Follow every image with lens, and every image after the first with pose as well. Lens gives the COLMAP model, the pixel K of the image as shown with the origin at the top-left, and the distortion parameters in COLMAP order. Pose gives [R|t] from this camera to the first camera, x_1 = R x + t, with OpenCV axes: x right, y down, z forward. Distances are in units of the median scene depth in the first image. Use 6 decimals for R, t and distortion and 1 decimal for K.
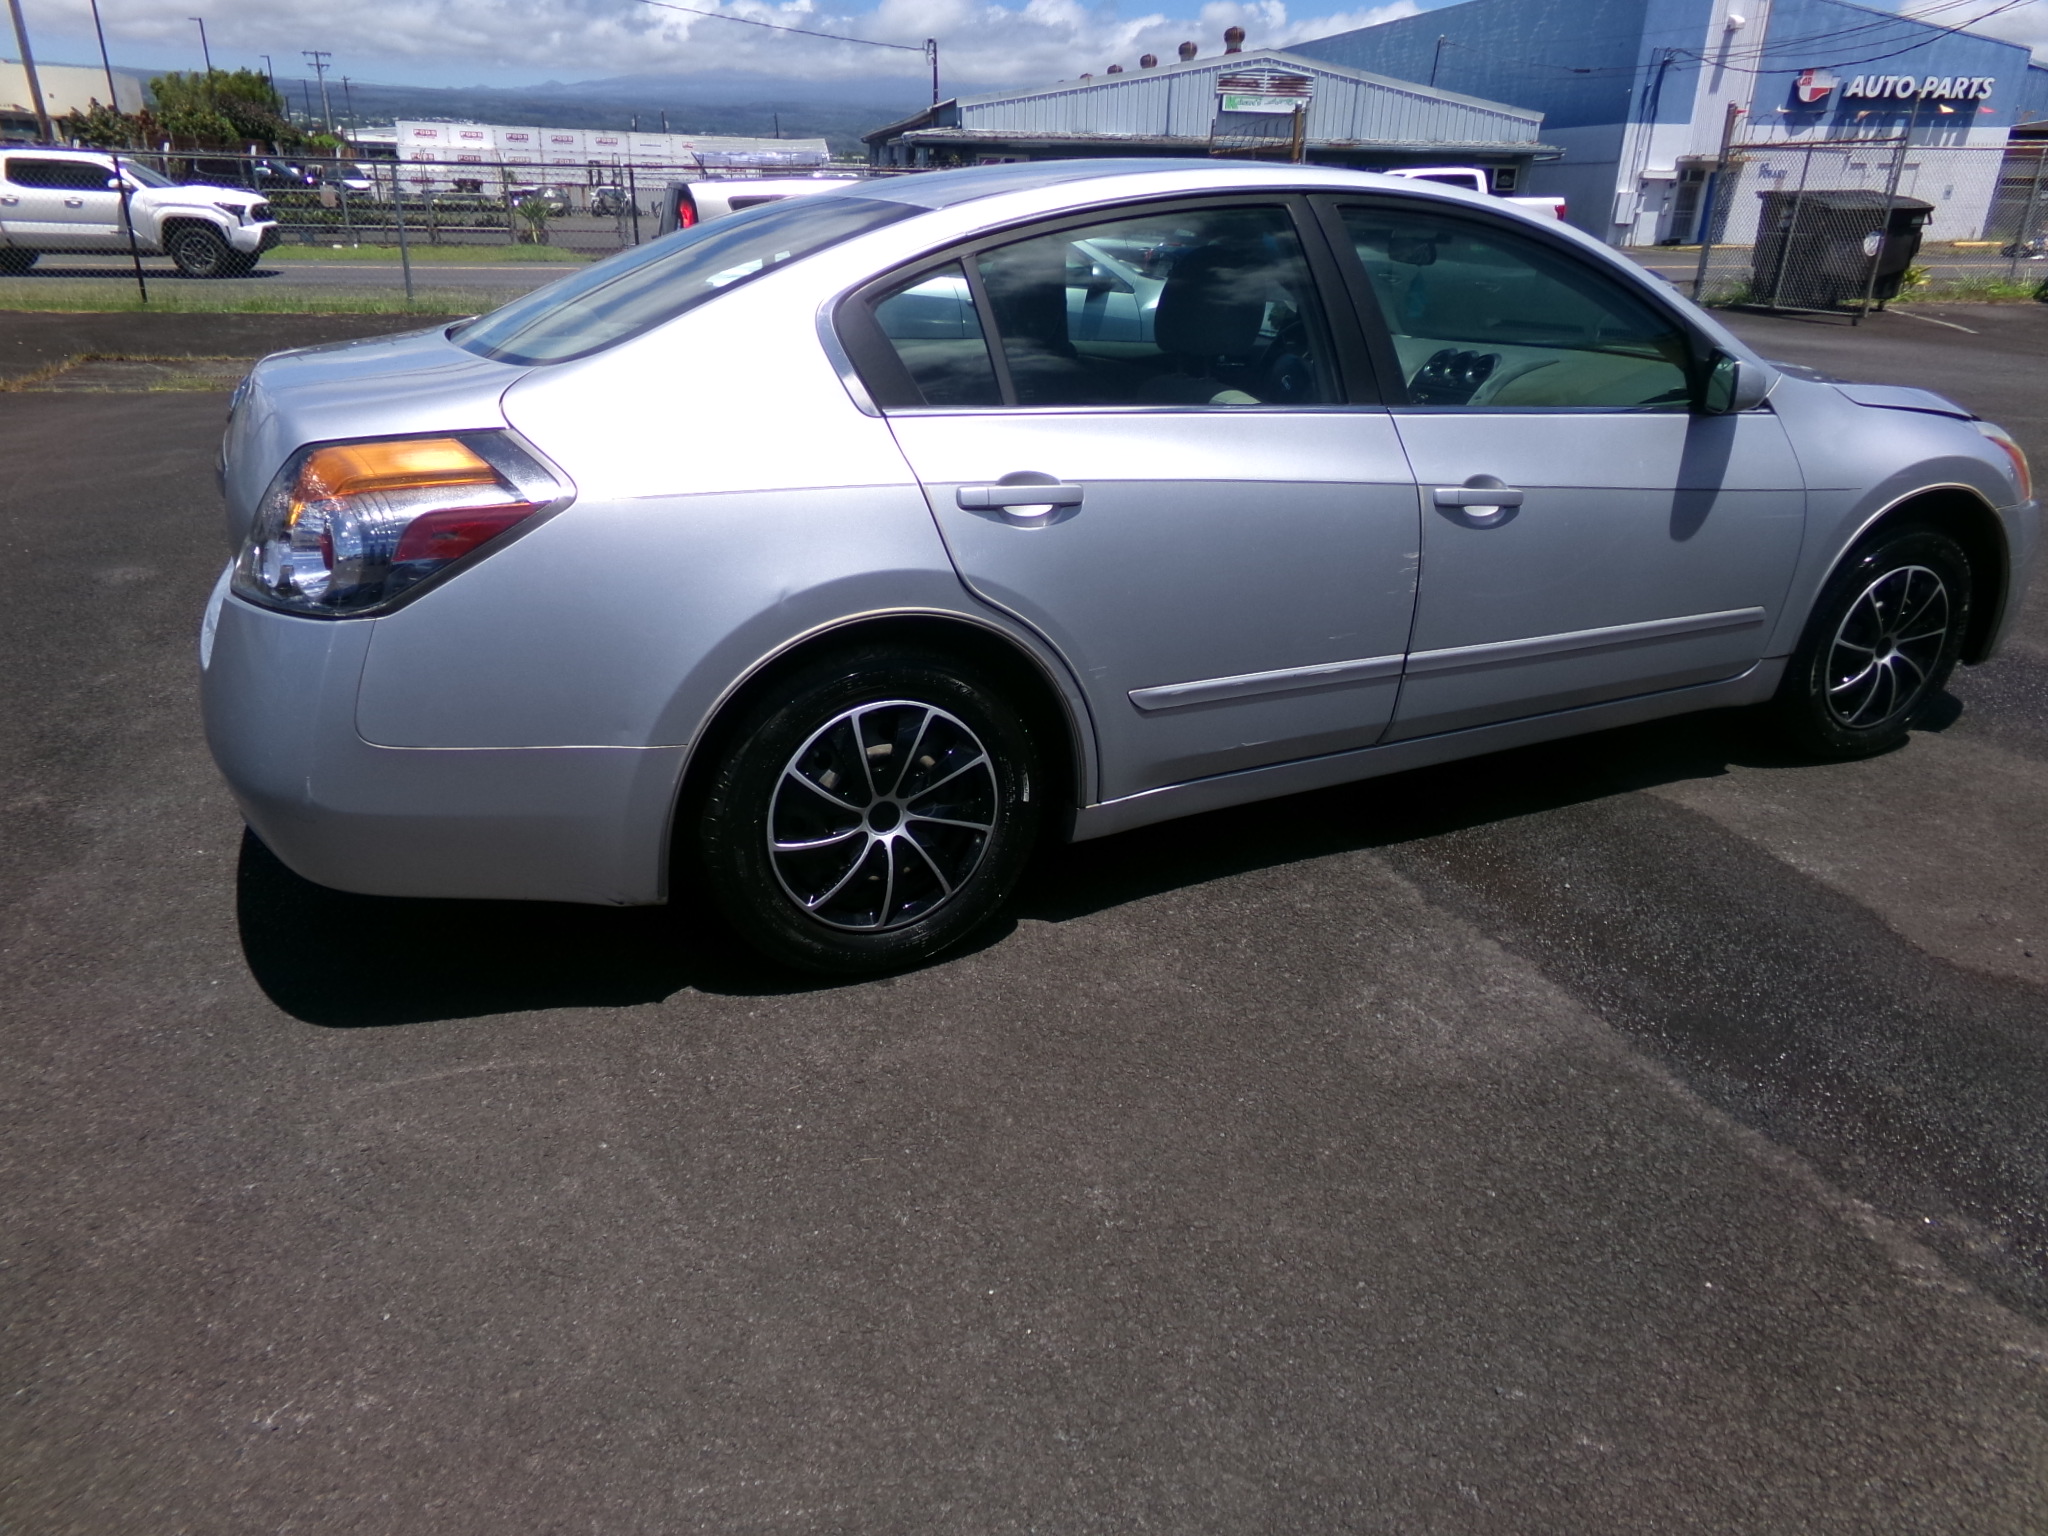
lens RADIAL K [[1405.3, 0, 1024.0], [0, 1405.3, 768.0], [0, 0, 1]] dist [-0.003211, 0.005604]
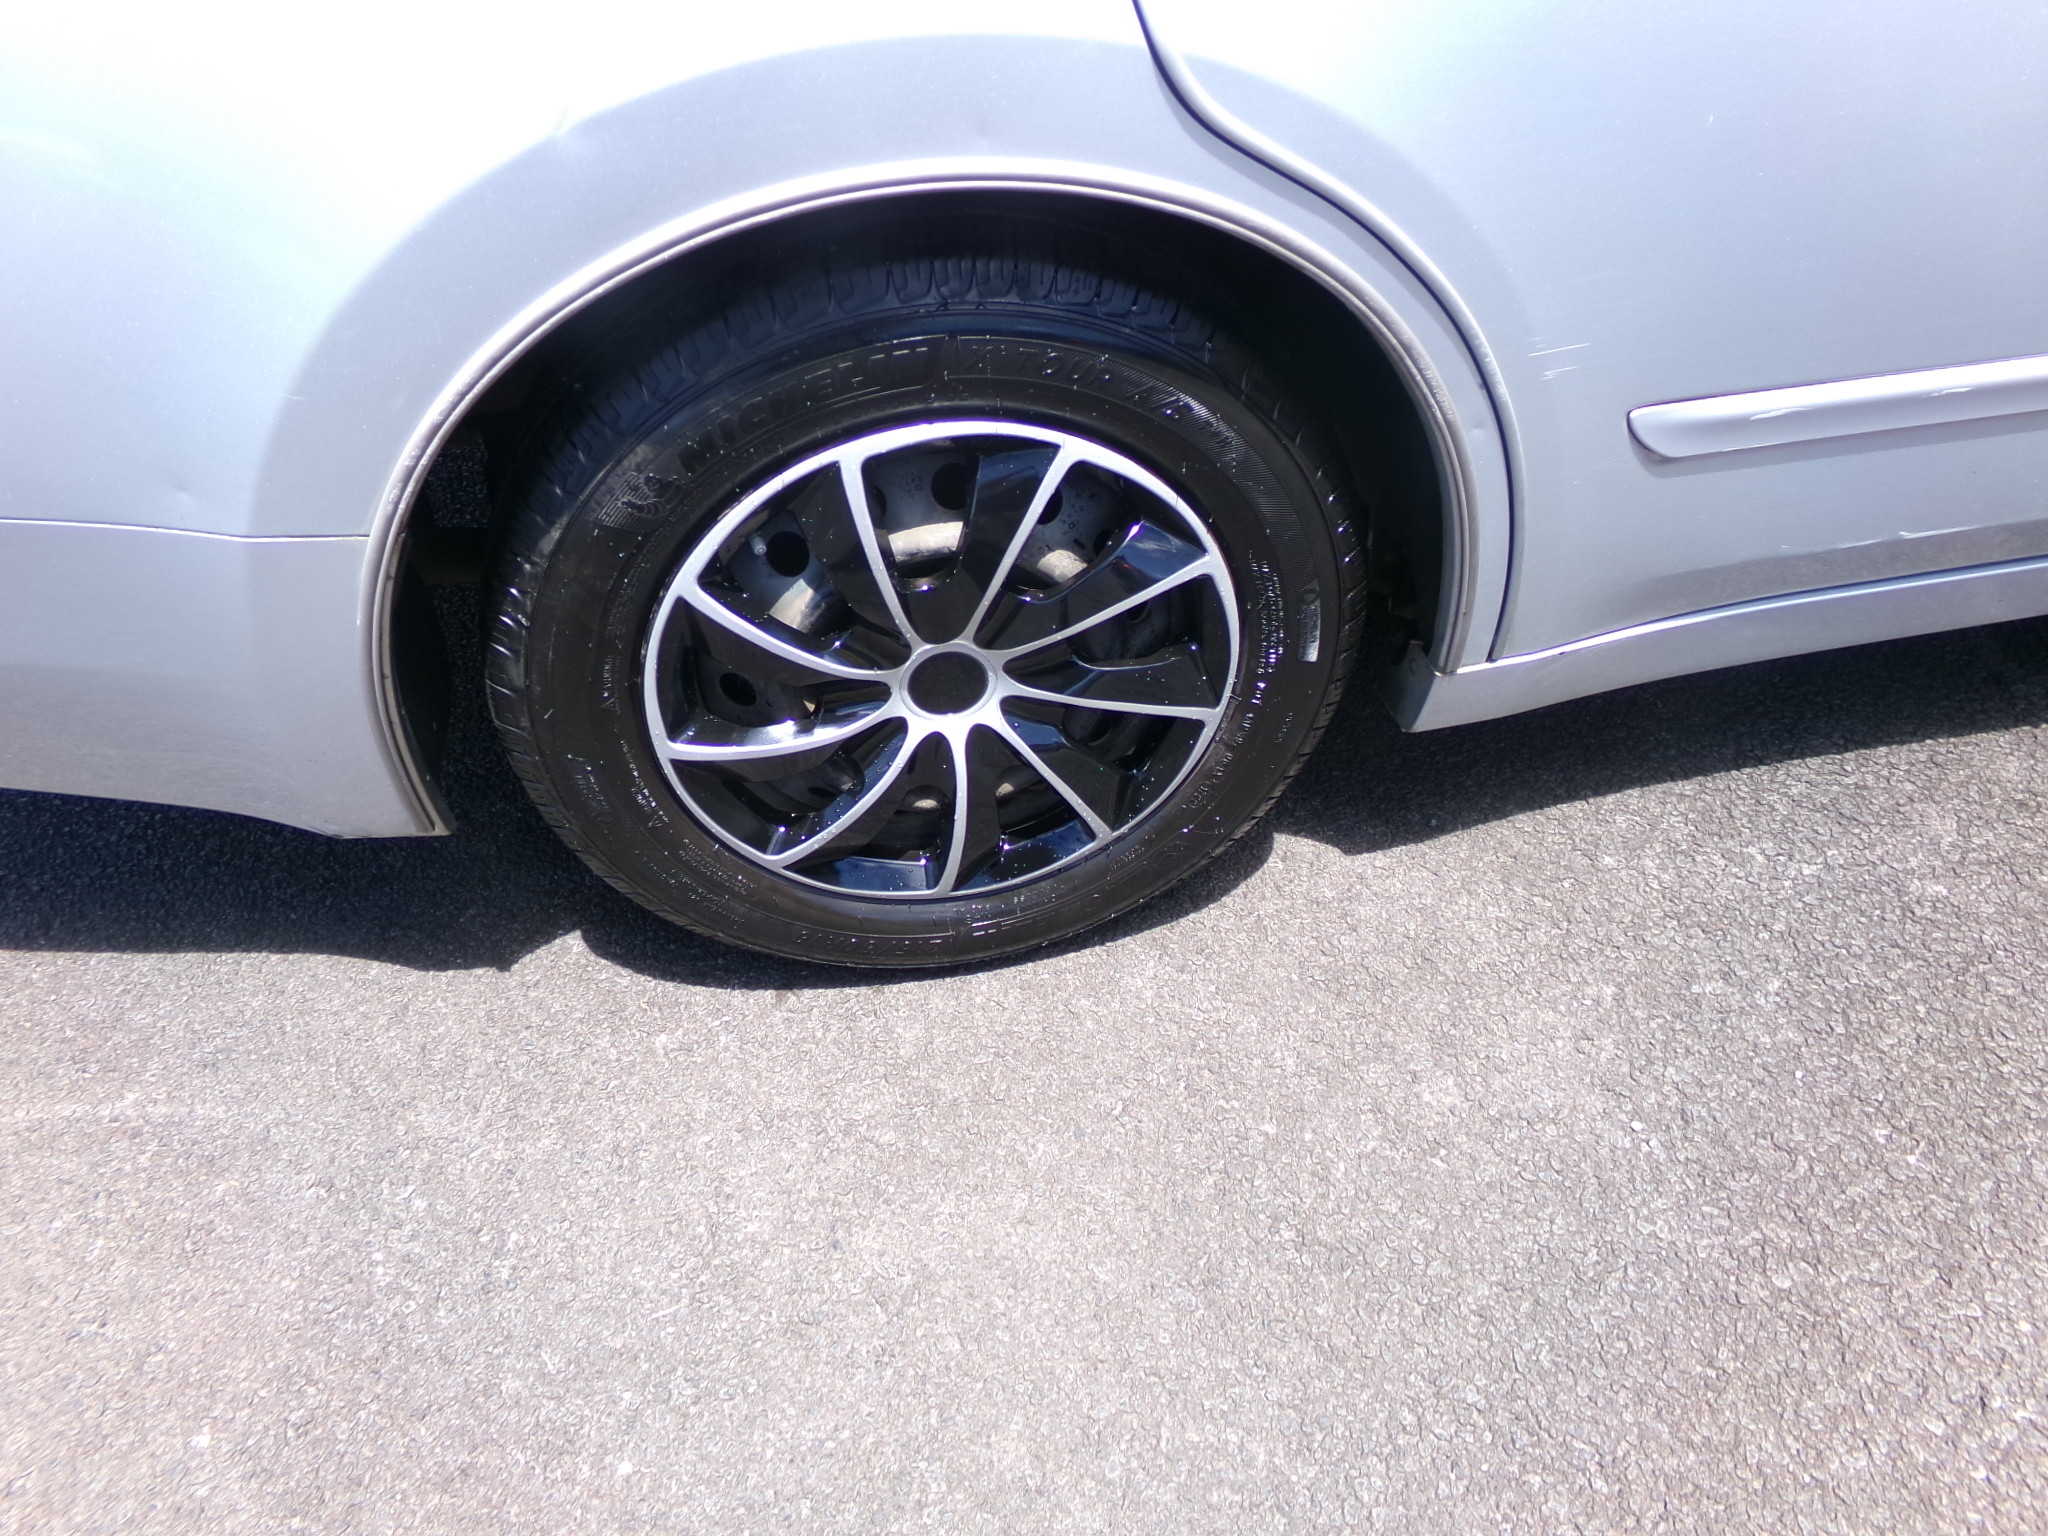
lens RADIAL K [[1408.1, 0, 1024.0], [0, 1408.1, 768.0], [0, 0, 1]] dist [-0.086030, 0.182620]
pose [[0.963421, 0.154815, -0.218750, 0.016269], [-0.063061, 0.924301, 0.376420, -0.099050], [0.260466, -0.348856, 0.900254, 0.618212]]
